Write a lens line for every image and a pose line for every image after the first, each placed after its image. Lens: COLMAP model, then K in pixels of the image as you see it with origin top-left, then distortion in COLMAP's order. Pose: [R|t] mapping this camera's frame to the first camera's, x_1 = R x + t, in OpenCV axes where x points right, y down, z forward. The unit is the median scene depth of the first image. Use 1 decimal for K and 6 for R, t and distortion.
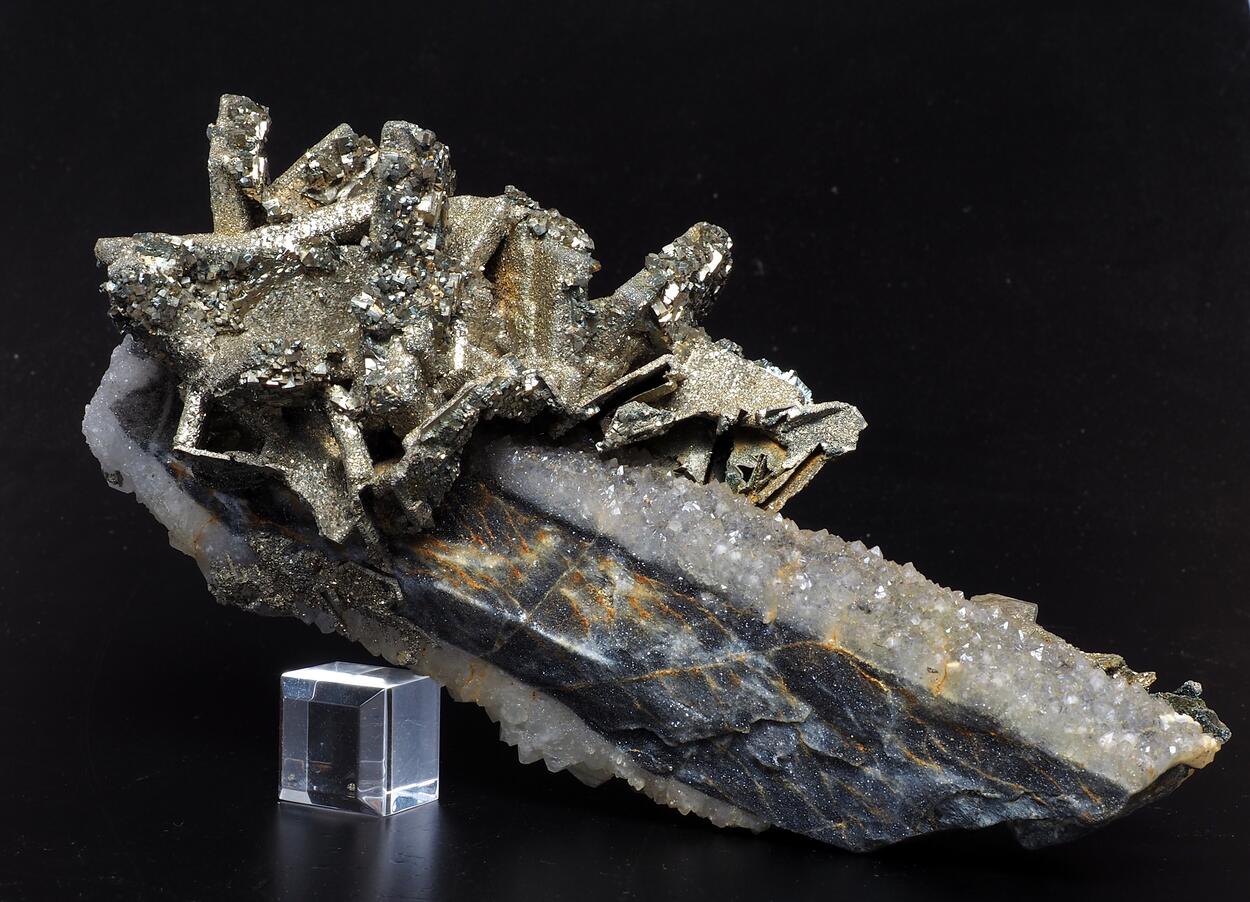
lens RADIAL K [[1840.4, 0, 624.8], [0, 1840.4, 450.6], [0, 0, 1]] dist [-0.088858, 0.000000]
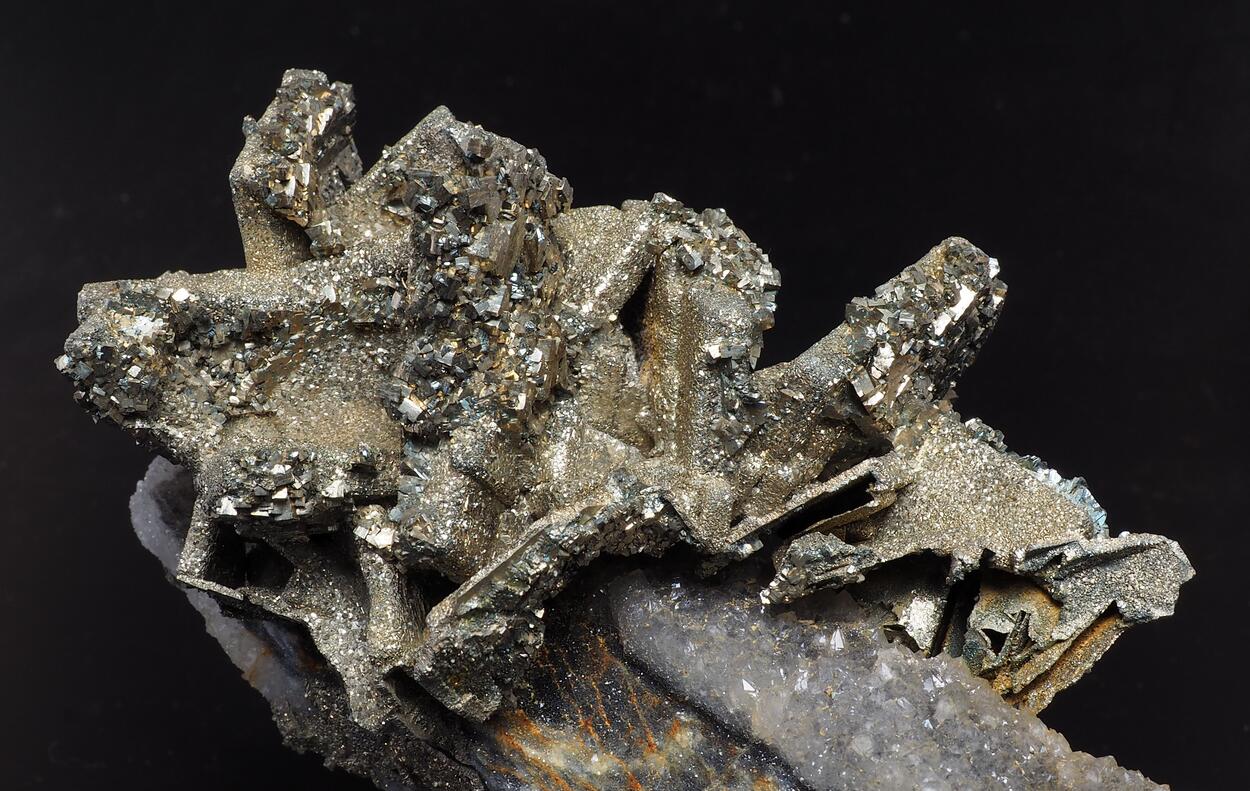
lens RADIAL K [[1669.2, 0, 625.5], [0, 1669.2, 395.9], [0, 0, 1]] dist [-0.024891, 0.000000]
pose [[0.965164, 0.015605, -0.261180, 0.093948], [-0.002854, 0.998788, 0.049132, -0.104473], [0.261631, -0.046675, 0.964039, 0.412948]]
